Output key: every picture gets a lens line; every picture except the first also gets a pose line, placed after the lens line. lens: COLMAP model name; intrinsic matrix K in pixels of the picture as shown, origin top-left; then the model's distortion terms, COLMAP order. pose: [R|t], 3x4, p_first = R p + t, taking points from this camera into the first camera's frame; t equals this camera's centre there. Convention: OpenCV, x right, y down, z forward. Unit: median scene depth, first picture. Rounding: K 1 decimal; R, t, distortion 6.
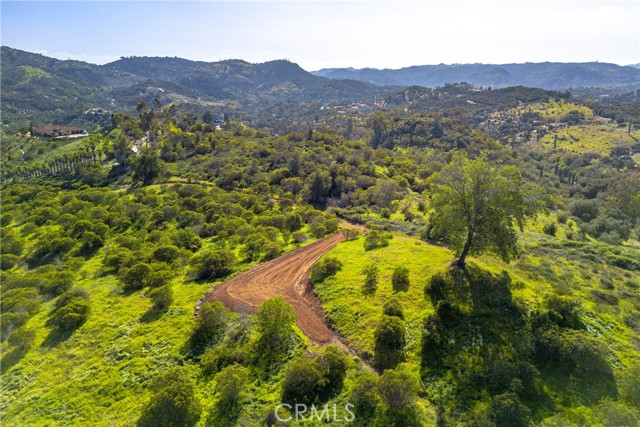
lens RADIAL K [[464.8, 0, 320.6], [0, 464.8, 212.3], [0, 0, 1]] dist [0.083179, -0.087261]
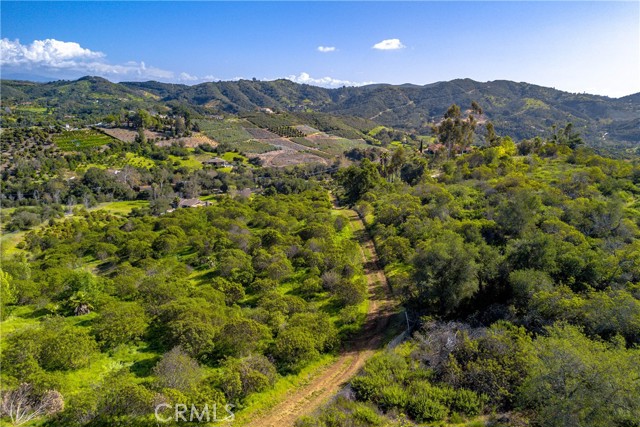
lens RADIAL K [[464.8, 0, 321.2], [0, 464.8, 217.6], [0, 0, 1]] dist [0.083179, -0.087261]
pose [[0.545949, 0.196808, -0.814375, 0.220581], [-0.248071, 0.966405, 0.067244, -0.097738], [0.800250, 0.165311, 0.576430, 0.672011]]
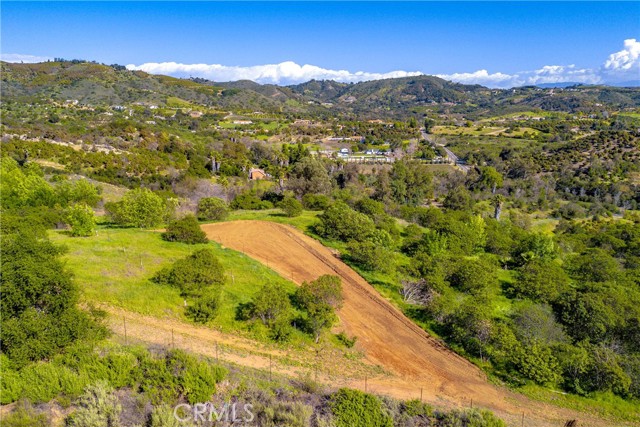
lens RADIAL K [[464.8, 0, 320.7], [0, 464.8, 218.4], [0, 0, 1]] dist [0.083179, -0.087261]
pose [[-0.512107, 0.191194, -0.837371, 0.235780], [-0.262865, 0.893246, 0.364710, -0.088635], [0.817709, 0.406886, -0.407180, 0.748538]]
